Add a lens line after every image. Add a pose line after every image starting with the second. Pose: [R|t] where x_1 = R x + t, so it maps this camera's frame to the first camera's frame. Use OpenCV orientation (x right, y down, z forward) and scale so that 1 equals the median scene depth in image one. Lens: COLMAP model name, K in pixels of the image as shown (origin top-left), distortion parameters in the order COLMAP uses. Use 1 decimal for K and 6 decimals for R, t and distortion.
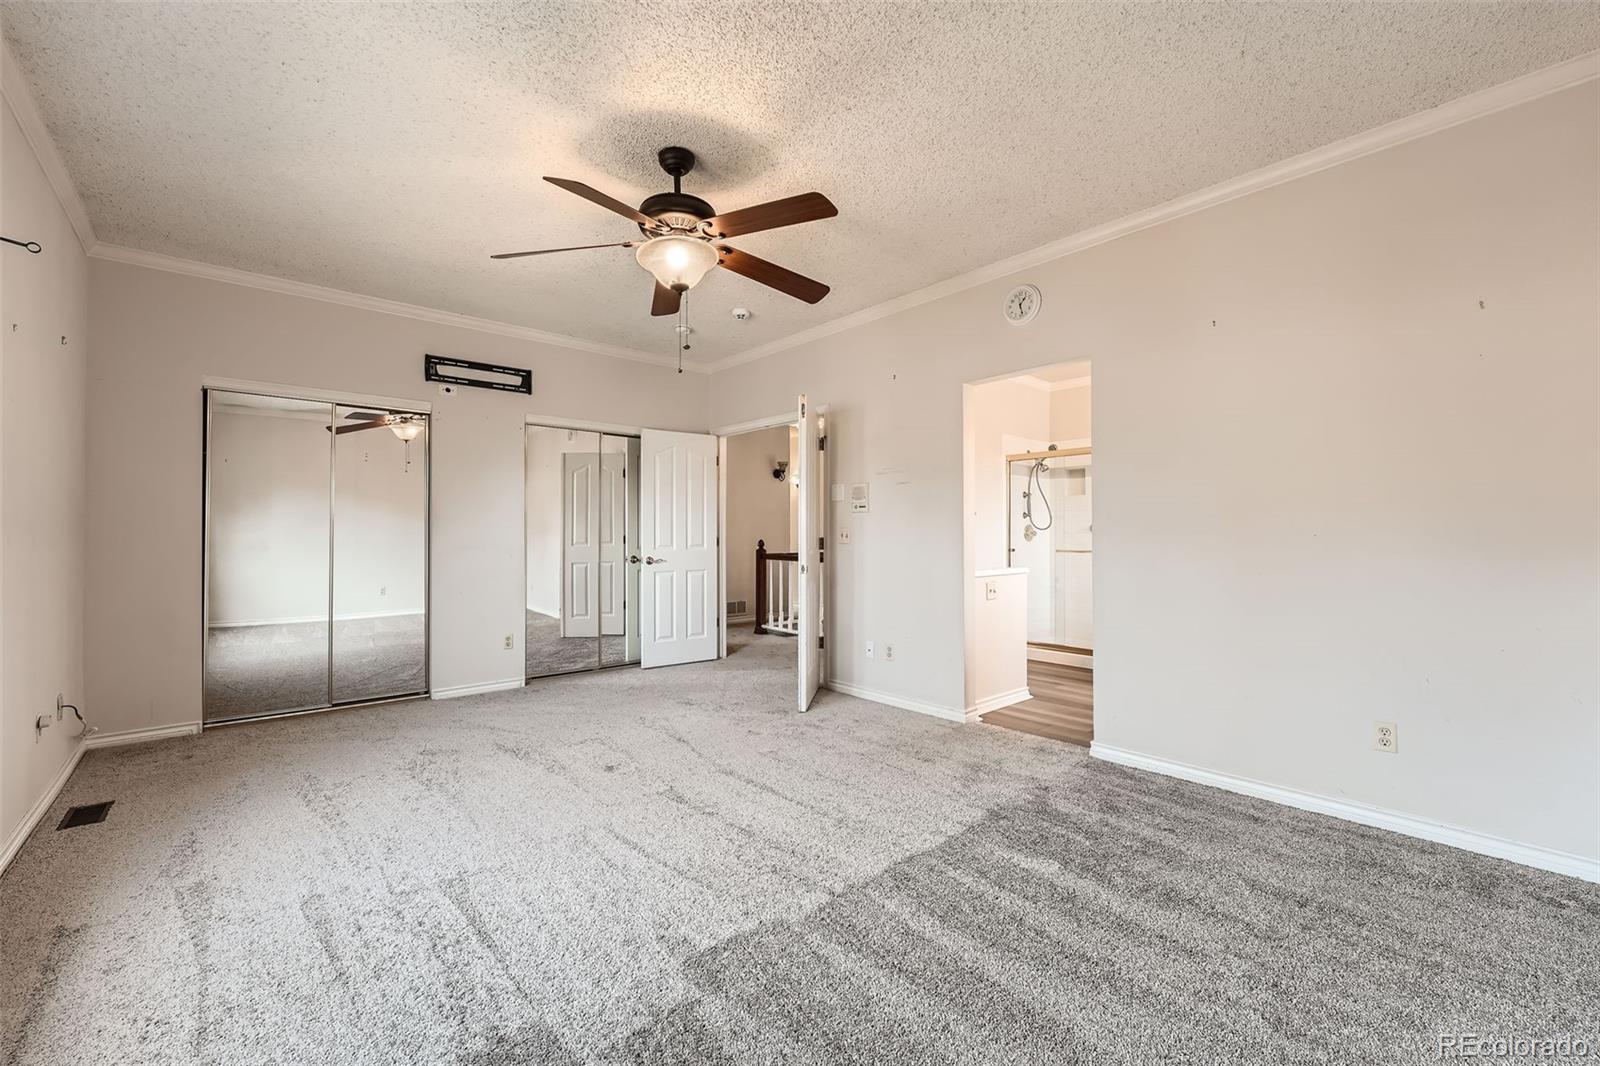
lens RADIAL K [[661.6, 0, 792.6], [0, 661.6, 533.1], [0, 0, 1]] dist [-0.008503, -0.000411]
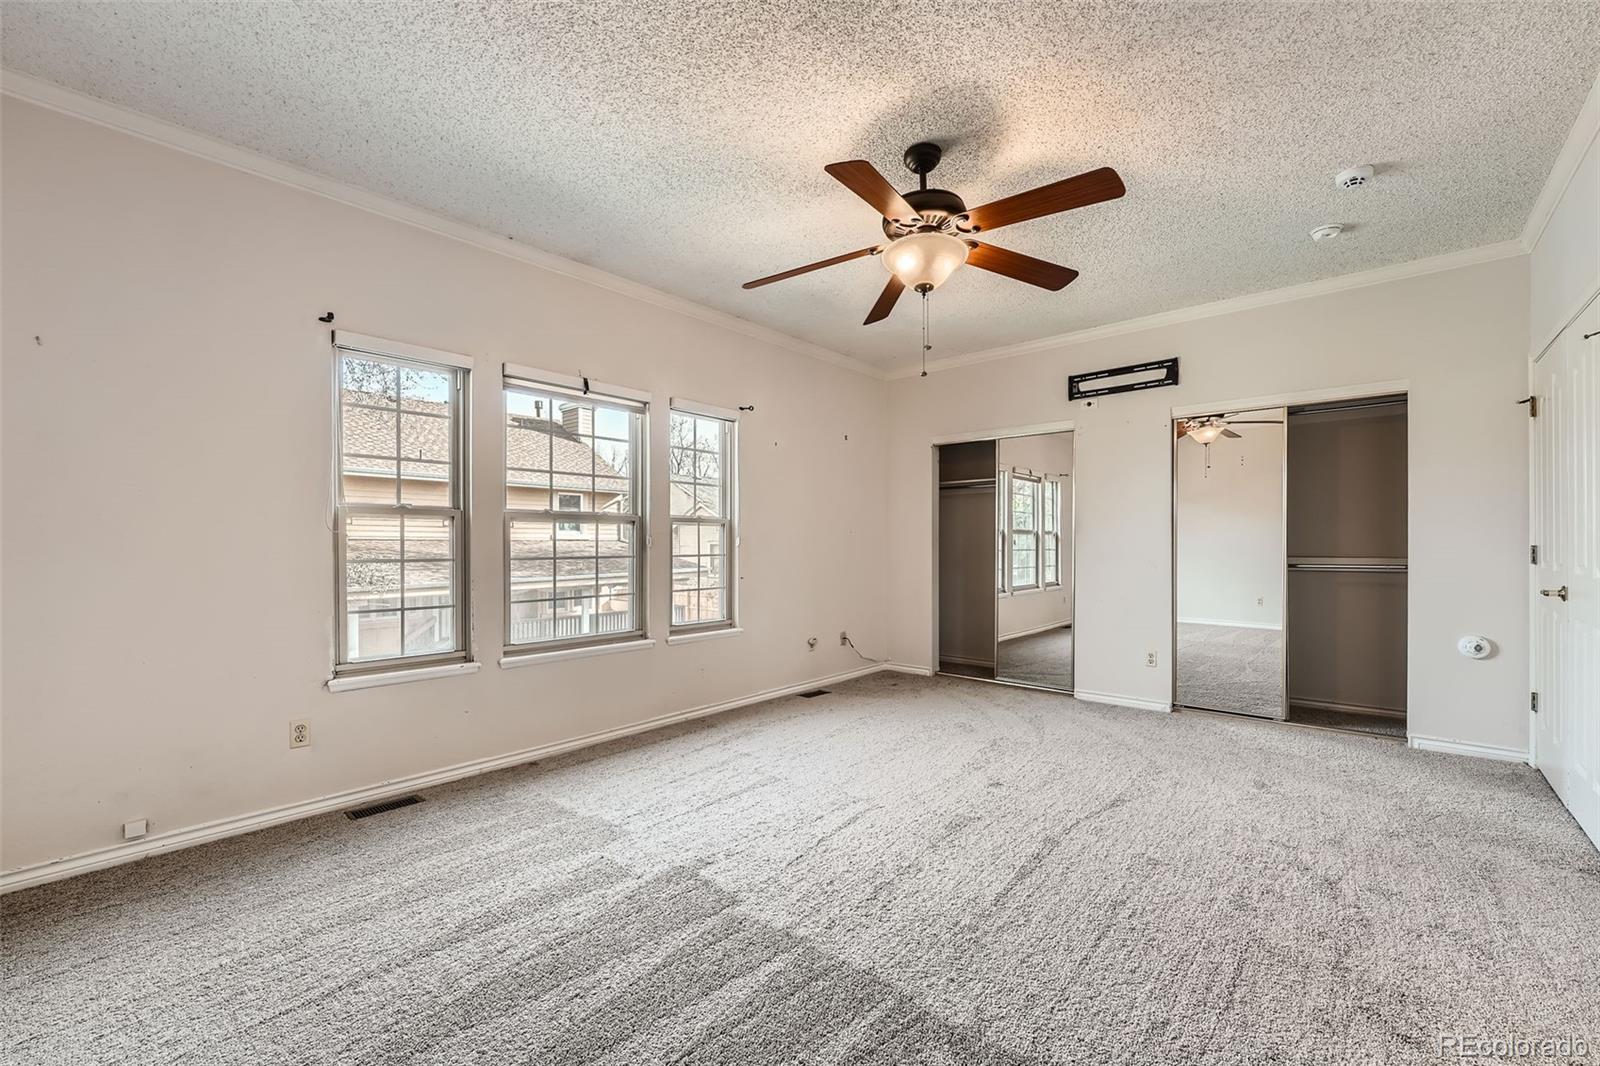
lens RADIAL K [[661.6, 0, 788.5], [0, 661.6, 545.5], [0, 0, 1]] dist [-0.008503, -0.000411]
pose [[0.106712, 0.001931, -0.994288, 0.466608], [0.007944, 0.999965, 0.002795, -0.001031], [0.994258, -0.008197, 0.106693, 0.423133]]
